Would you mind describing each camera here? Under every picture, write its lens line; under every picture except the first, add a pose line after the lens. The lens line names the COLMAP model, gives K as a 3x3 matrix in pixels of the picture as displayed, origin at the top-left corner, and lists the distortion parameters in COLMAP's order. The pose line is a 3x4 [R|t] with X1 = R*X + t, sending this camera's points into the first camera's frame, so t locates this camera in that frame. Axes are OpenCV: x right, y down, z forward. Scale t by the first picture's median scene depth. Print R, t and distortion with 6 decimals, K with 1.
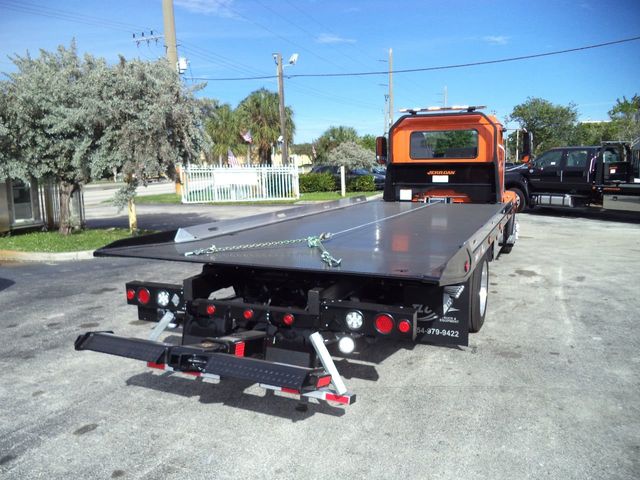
lens RADIAL K [[526.5, 0, 330.5], [0, 526.5, 238.9], [0, 0, 1]] dist [-0.029425, -0.001848]
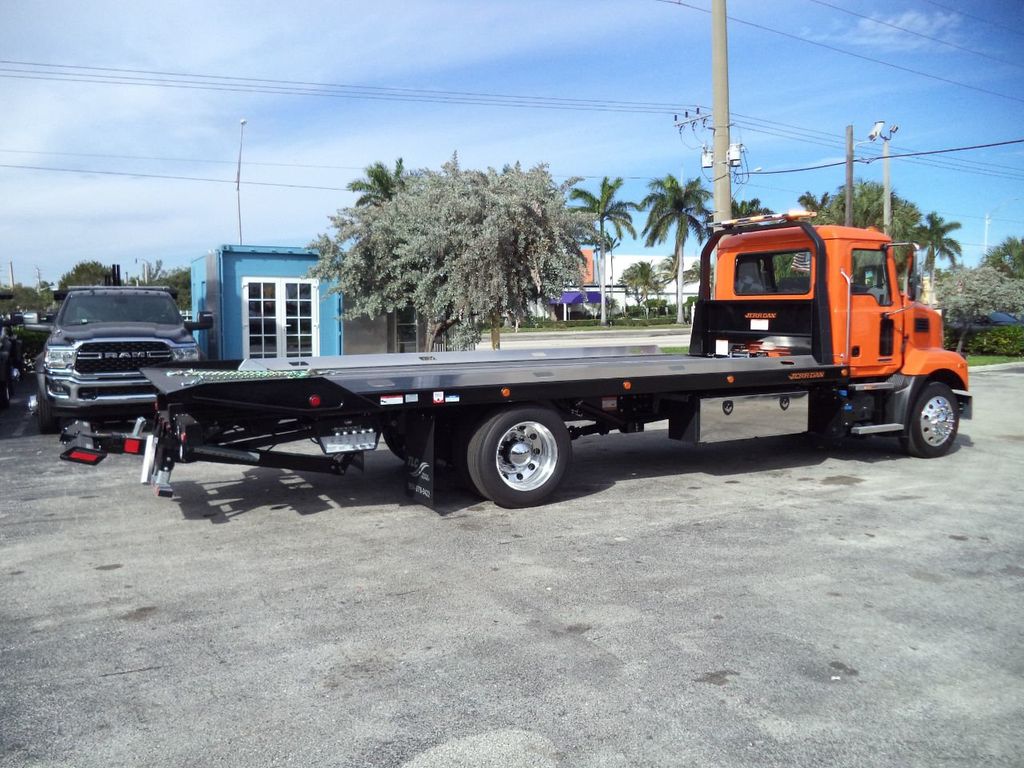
lens RADIAL K [[840.1, 0, 522.7], [0, 840.1, 408.5], [0, 0, 1]] dist [-0.032956, 0.008792]
pose [[0.791858, 0.084921, -0.604772, 0.625869], [-0.093100, 0.995496, 0.017885, -0.000196], [0.603567, 0.042142, 0.796198, -0.014592]]
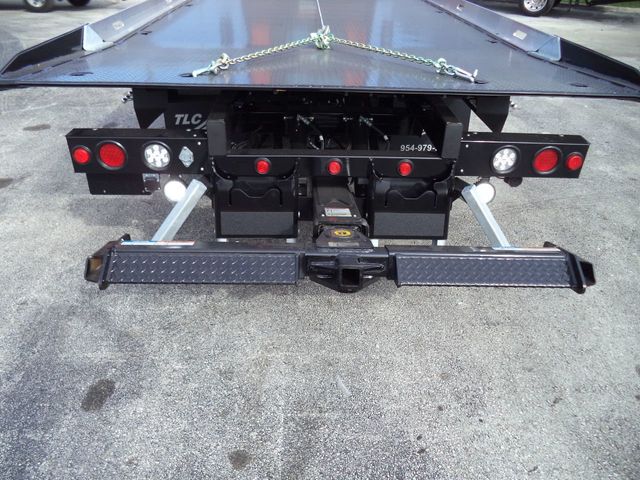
lens RADIAL K [[526.5, 0, 330.5], [0, 526.5, 238.9], [0, 0, 1]] dist [-0.029425, -0.001848]
pose [[0.900235, -0.188389, 0.392539, -0.161829], [0.027353, 0.924239, 0.380834, -0.006924], [-0.434544, -0.332102, 0.837185, 0.167081]]
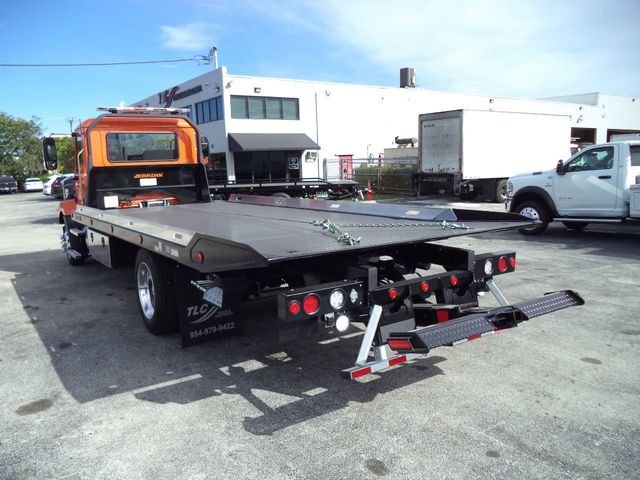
lens RADIAL K [[515.3, 0, 327.1], [0, 515.3, 239.8], [0, 0, 1]] dist [-0.033536, 0.001611]
pose [[0.533477, -0.130471, 0.835691, -0.421381], [0.150800, 0.986873, 0.057808, -0.014449], [-0.832263, 0.095183, 0.546149, 0.223665]]
